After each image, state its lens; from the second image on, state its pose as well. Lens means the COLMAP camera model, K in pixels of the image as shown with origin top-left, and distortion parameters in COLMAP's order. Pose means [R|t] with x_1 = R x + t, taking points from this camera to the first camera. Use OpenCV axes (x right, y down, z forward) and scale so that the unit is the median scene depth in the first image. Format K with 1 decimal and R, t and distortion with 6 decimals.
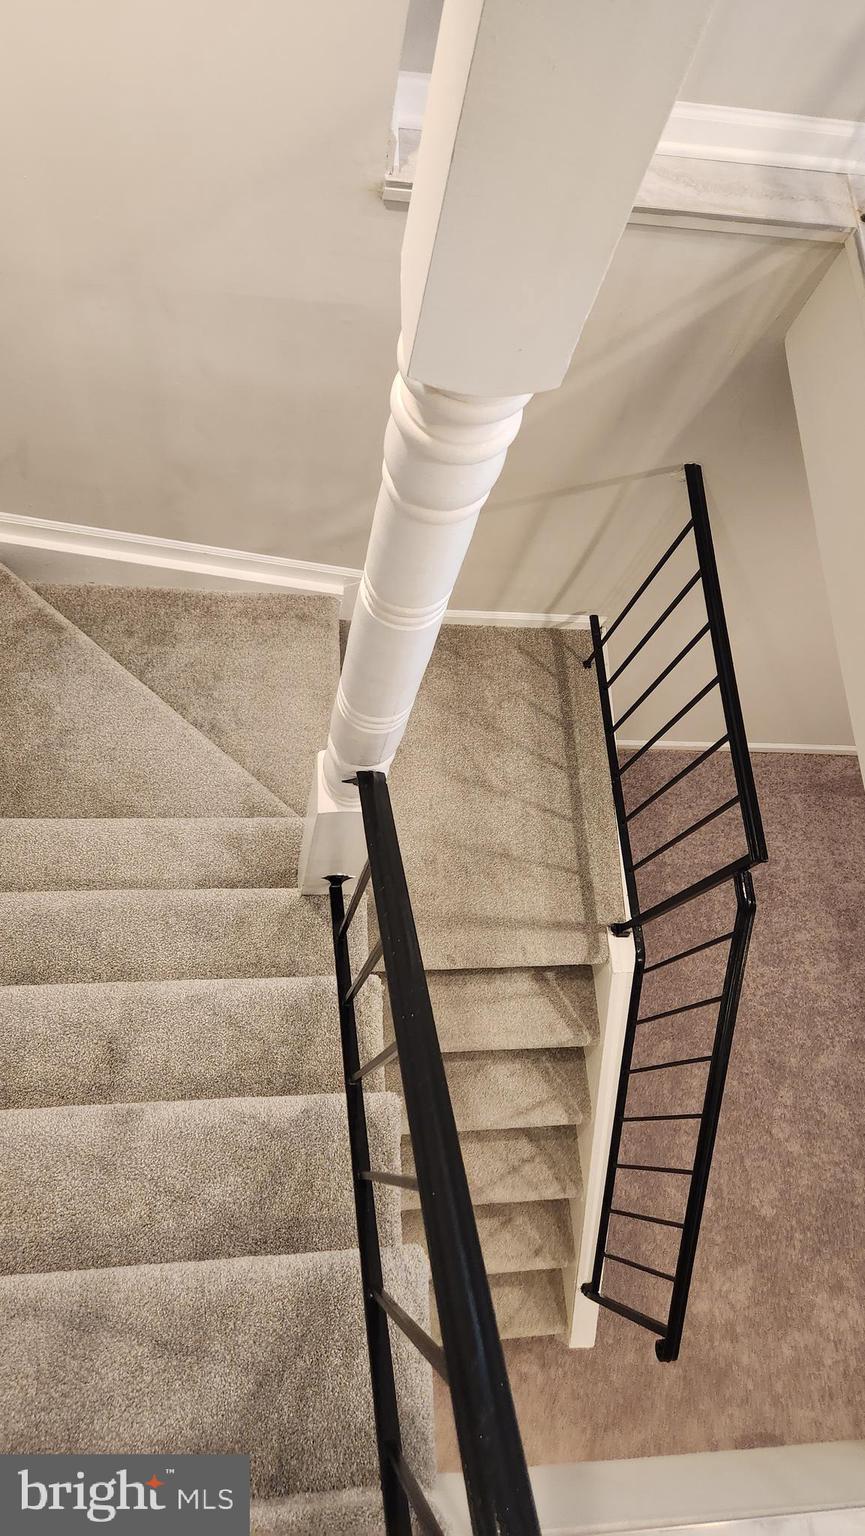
lens RADIAL K [[1034.6, 0, 418.0], [0, 1034.6, 765.8], [0, 0, 1]] dist [0.074398, -0.078958]
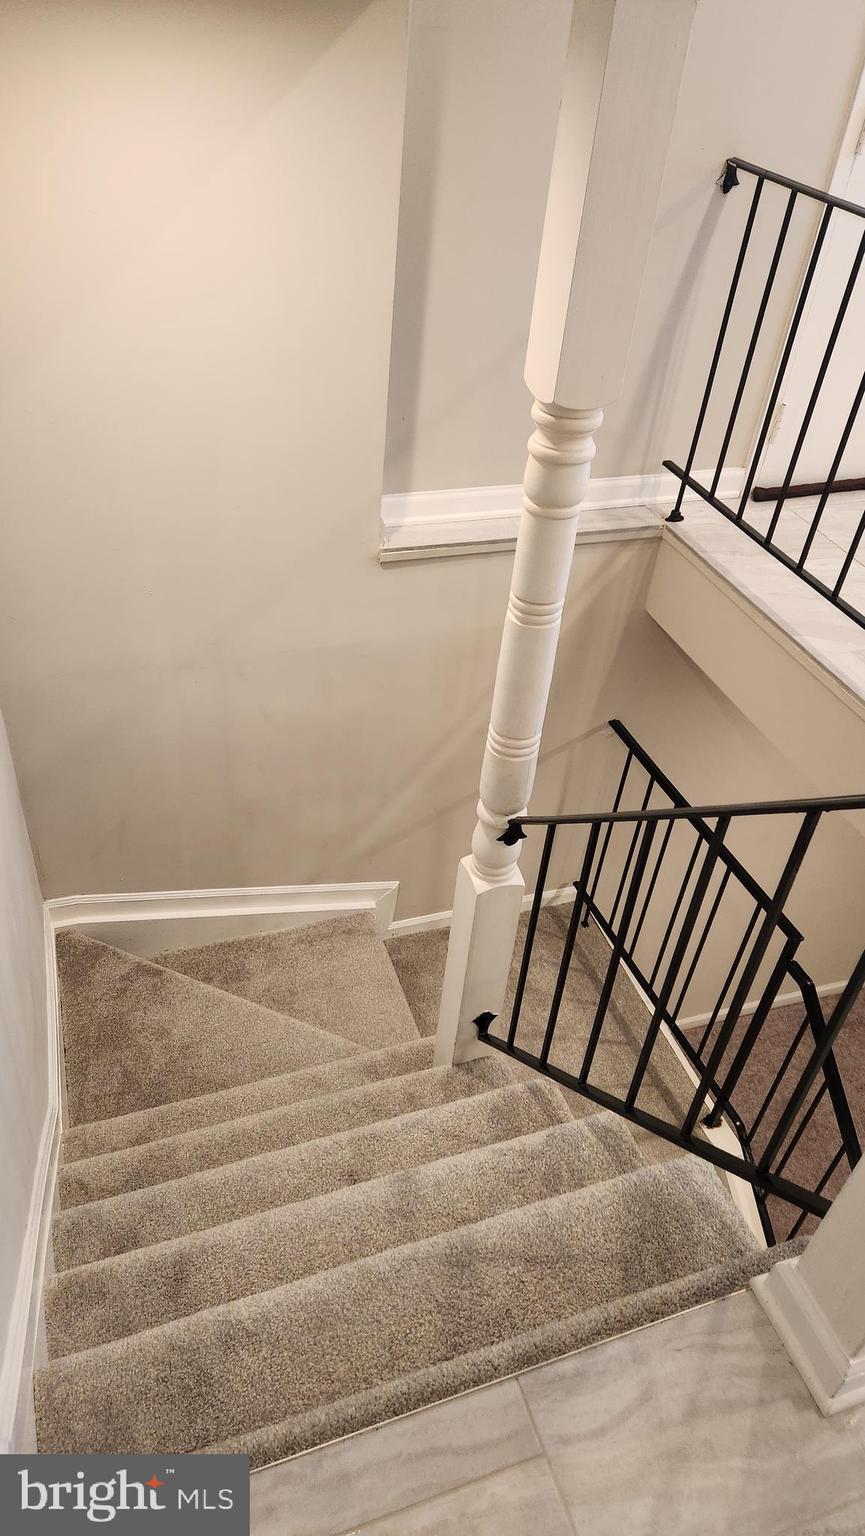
lens RADIAL K [[1034.6, 0, 418.0], [0, 1034.6, 765.8], [0, 0, 1]] dist [0.074398, -0.078958]
pose [[0.955316, -0.236769, 0.176951, -0.246074], [0.293658, 0.828496, -0.476822, 0.347885], [-0.033706, 0.507479, 0.861005, -0.128136]]
